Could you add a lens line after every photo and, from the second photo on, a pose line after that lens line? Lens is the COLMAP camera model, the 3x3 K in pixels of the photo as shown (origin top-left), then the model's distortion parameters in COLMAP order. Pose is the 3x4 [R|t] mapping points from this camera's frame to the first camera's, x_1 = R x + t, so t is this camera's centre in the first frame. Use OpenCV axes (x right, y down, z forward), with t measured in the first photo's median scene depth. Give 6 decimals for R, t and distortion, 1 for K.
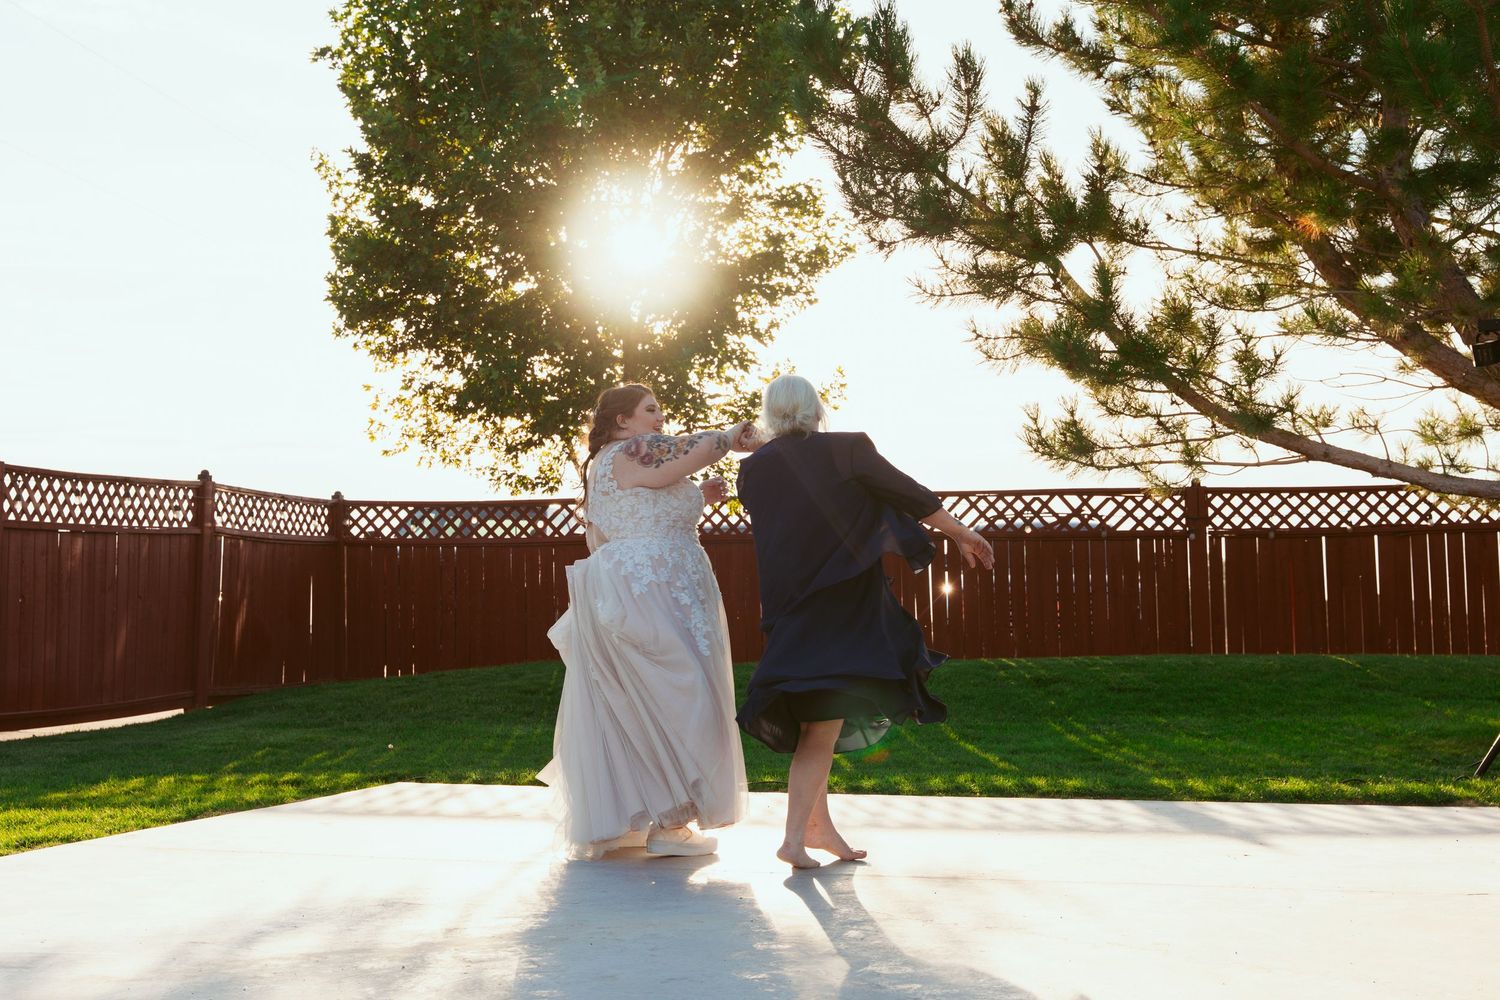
lens RADIAL K [[1821.3, 0, 752.9], [0, 1821.3, 485.1], [0, 0, 1]] dist [-0.007039, 0.023912]
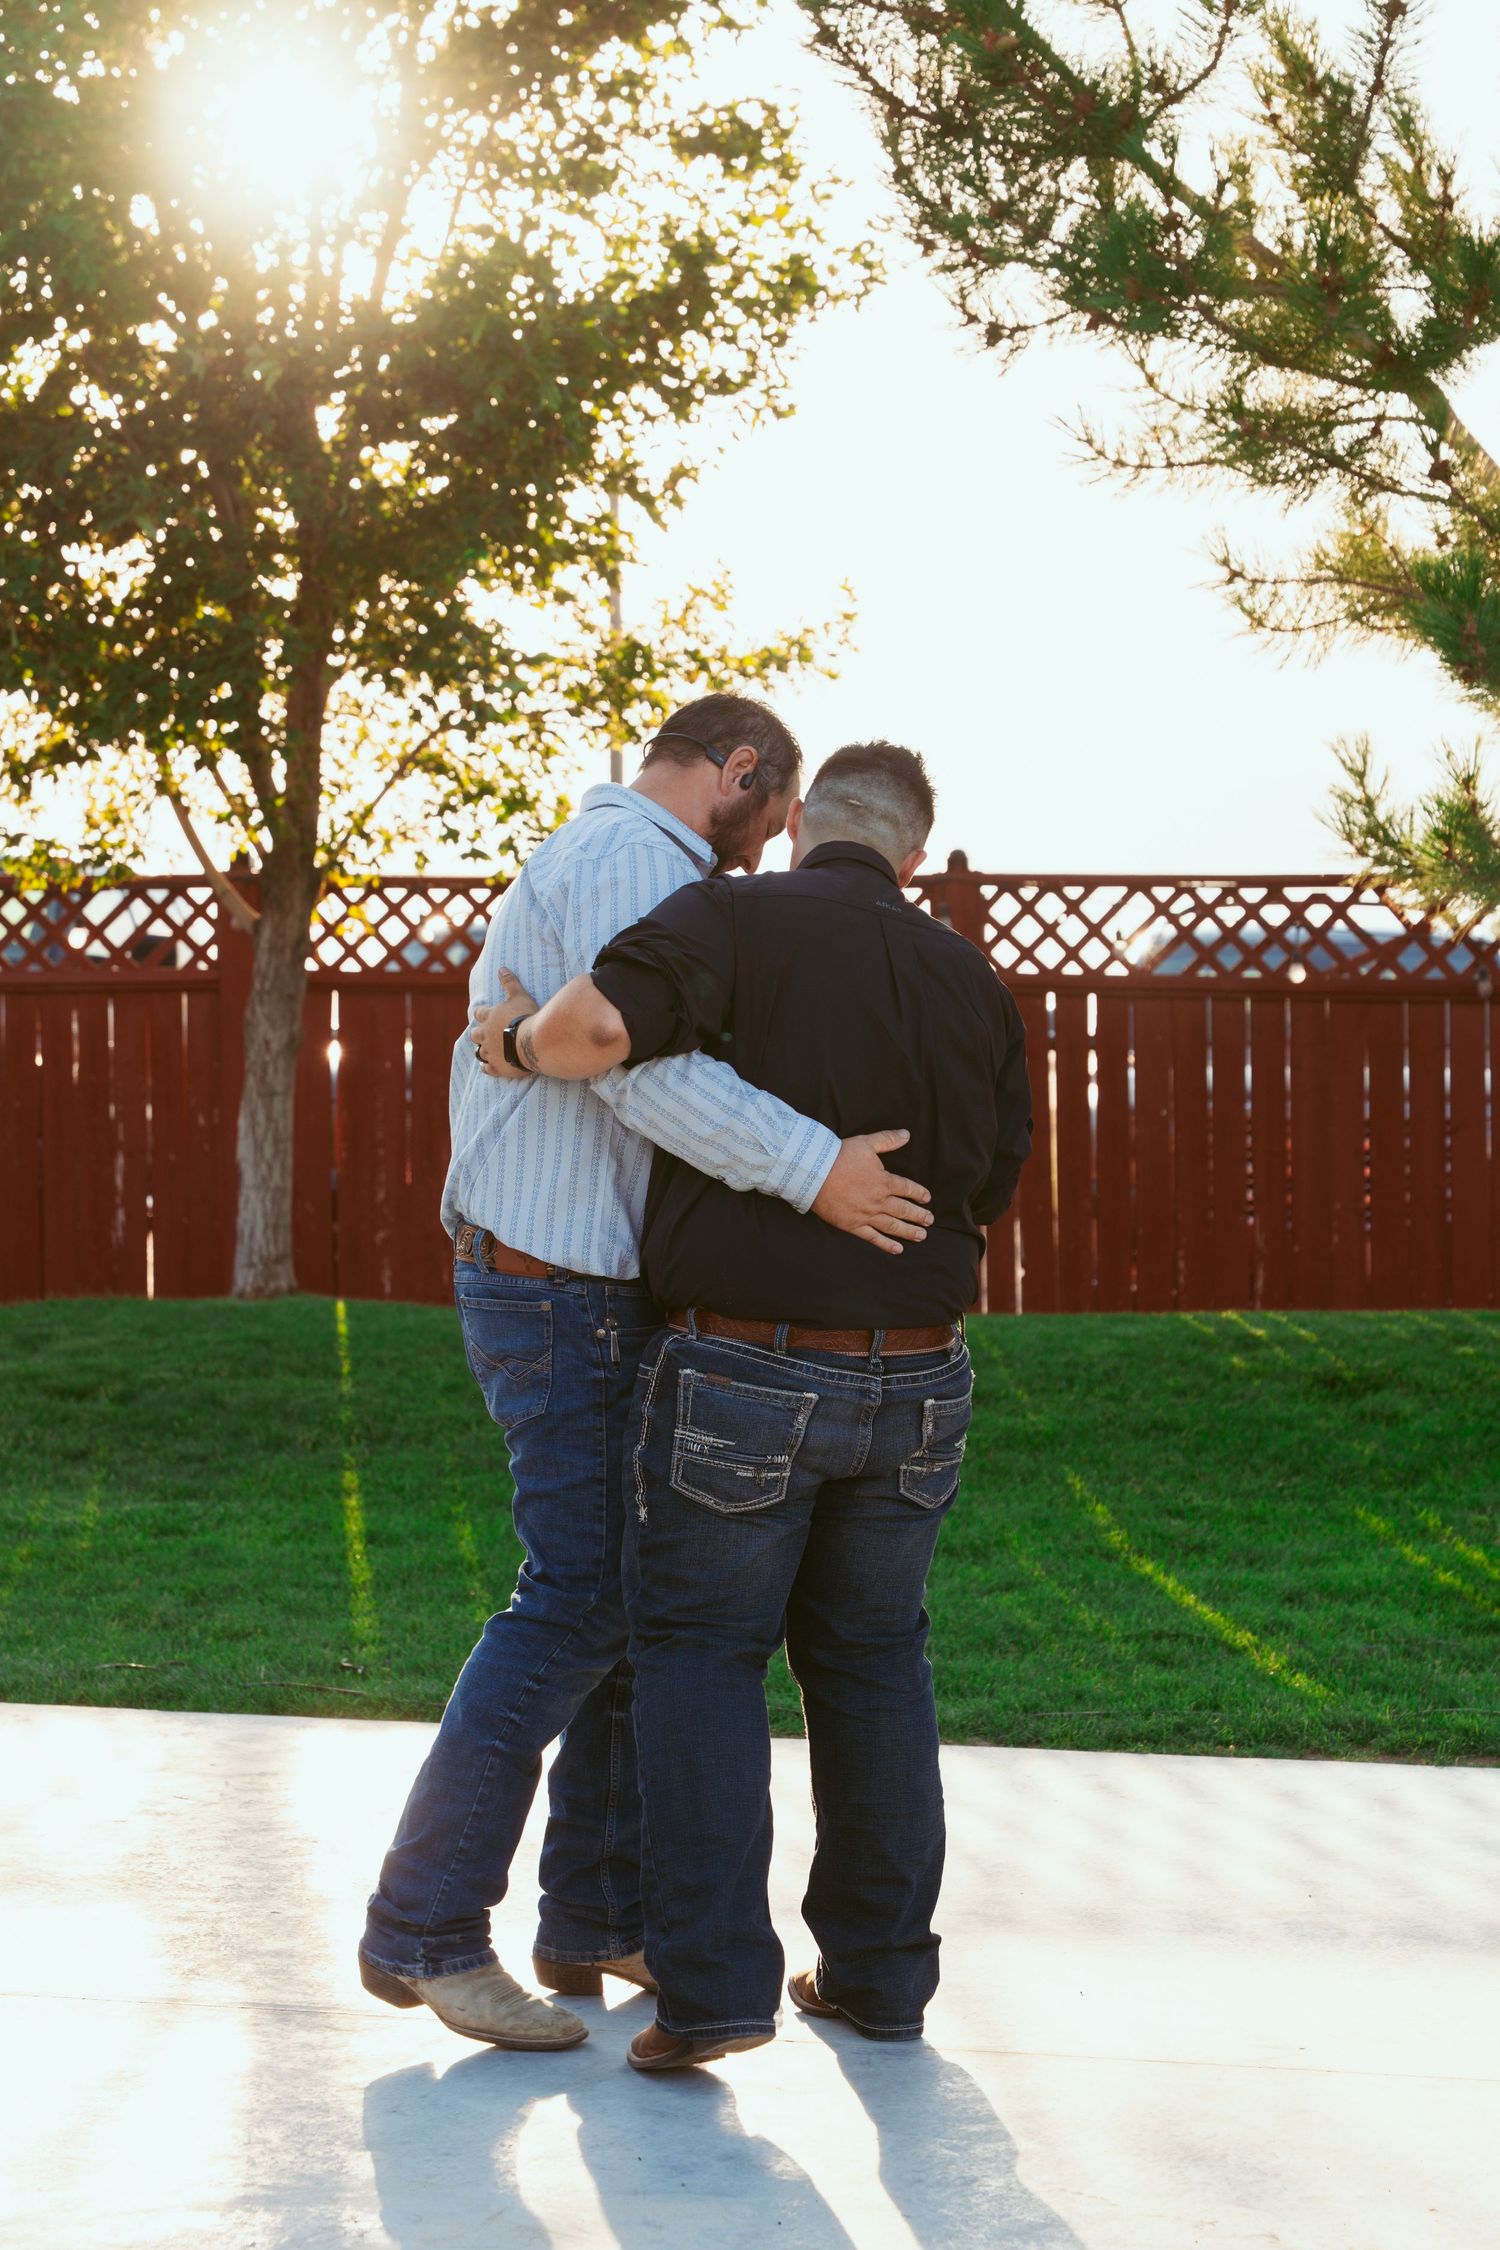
lens RADIAL K [[4547.8, 0, 750.0], [0, 4547.8, 1125.0], [0, 0, 1]] dist [0.049491, -0.291774]
pose [[0.998847, 0.009493, 0.047057, -0.019849], [-0.013622, 0.996009, 0.088203, -0.033805], [-0.046032, -0.088743, 0.994990, -0.001250]]
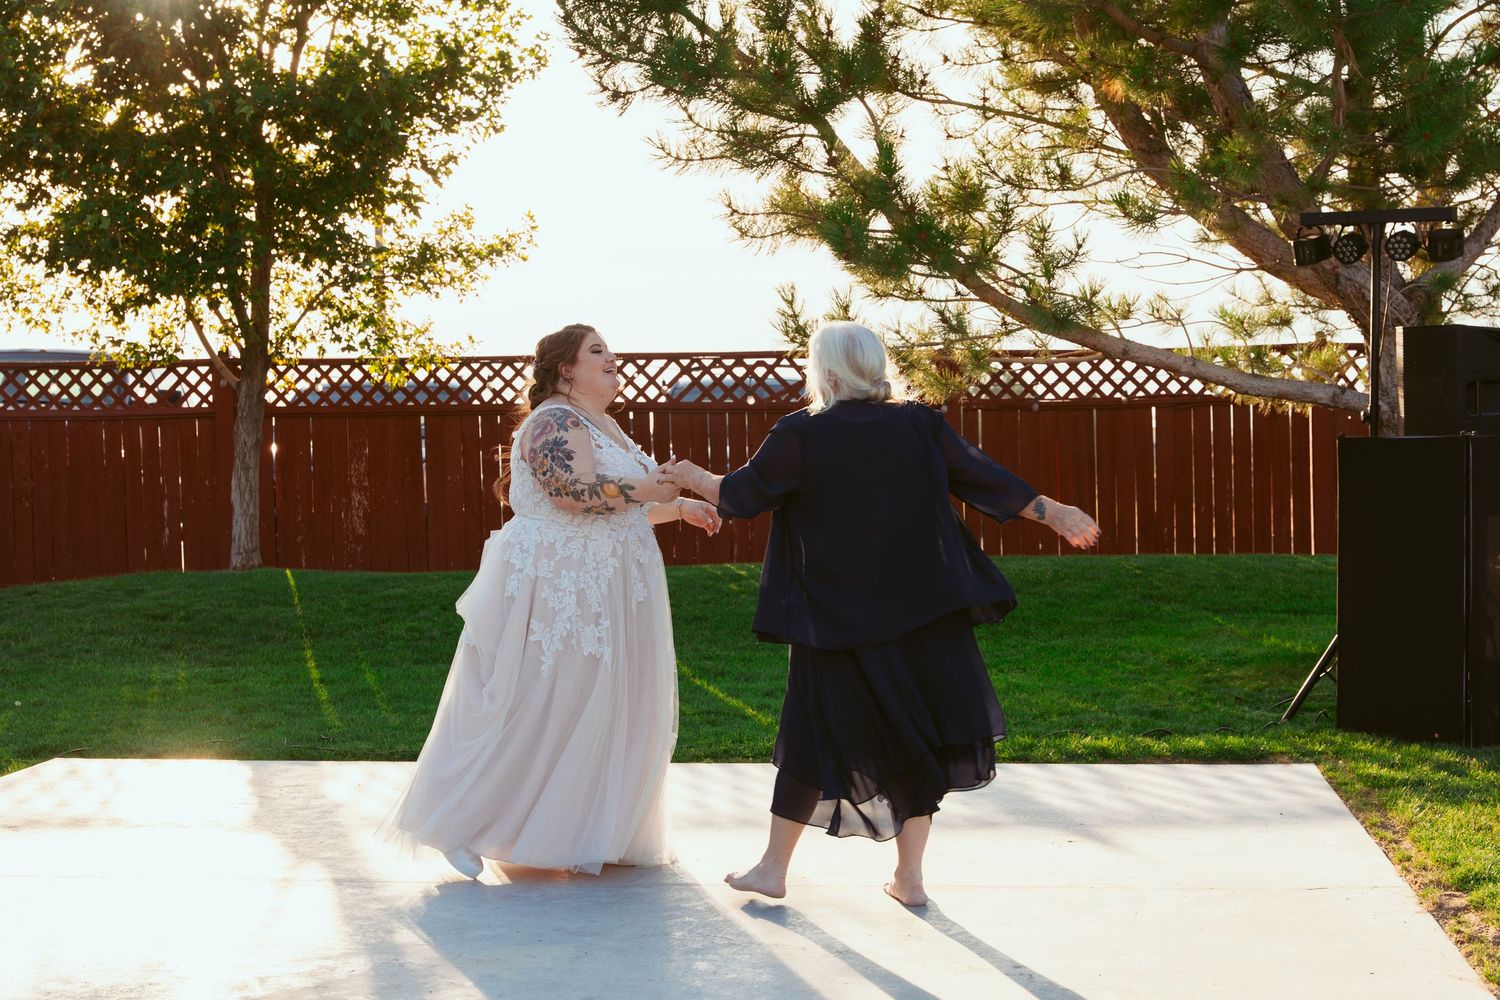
lens RADIAL K [[2337.2, 0, 718.0], [0, 2337.2, 535.5], [0, 0, 1]] dist [0.001803, -0.012119]
pose [[0.986650, -0.014008, 0.162254, -0.042719], [-0.003930, 0.993955, 0.109714, -0.035645], [-0.162810, -0.108887, 0.980631, -0.054948]]
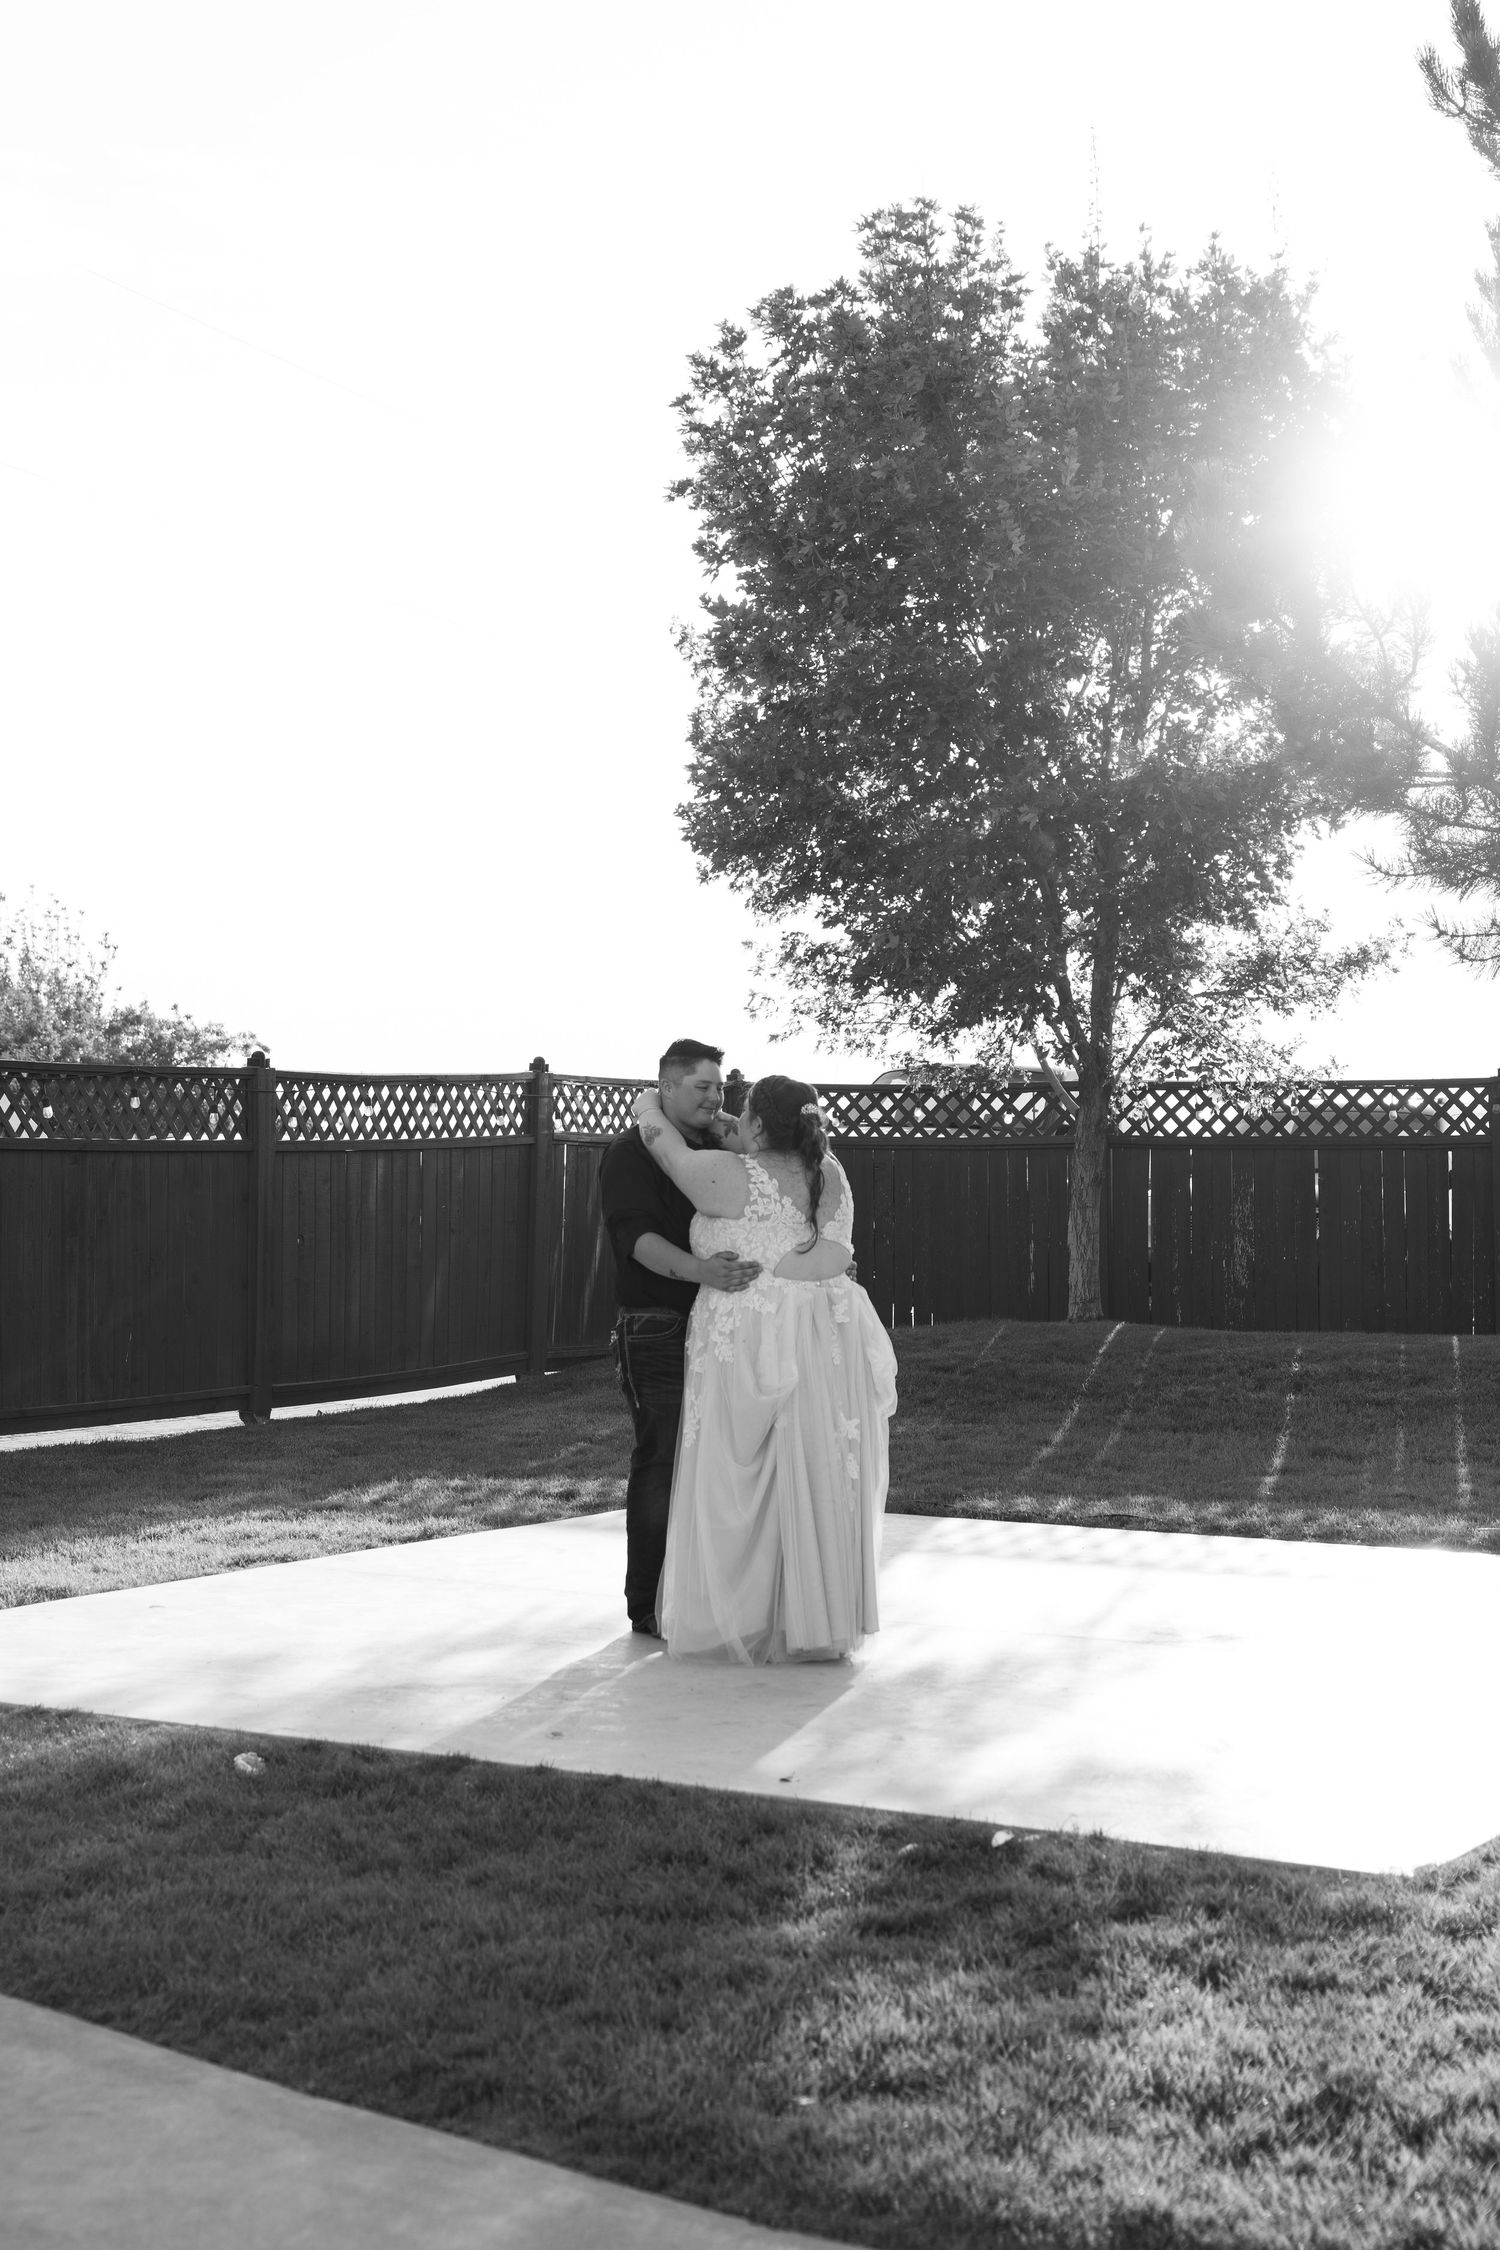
lens RADIAL K [[3094.2, 0, 809.5], [0, 3094.2, 1110.7], [0, 0, 1]] dist [-0.006073, -0.020755]
pose [[0.968110, 0.002841, -0.250510, 0.132743], [0.010272, 0.998645, 0.051021, -0.053345], [0.250316, -0.051968, 0.966769, -0.214604]]
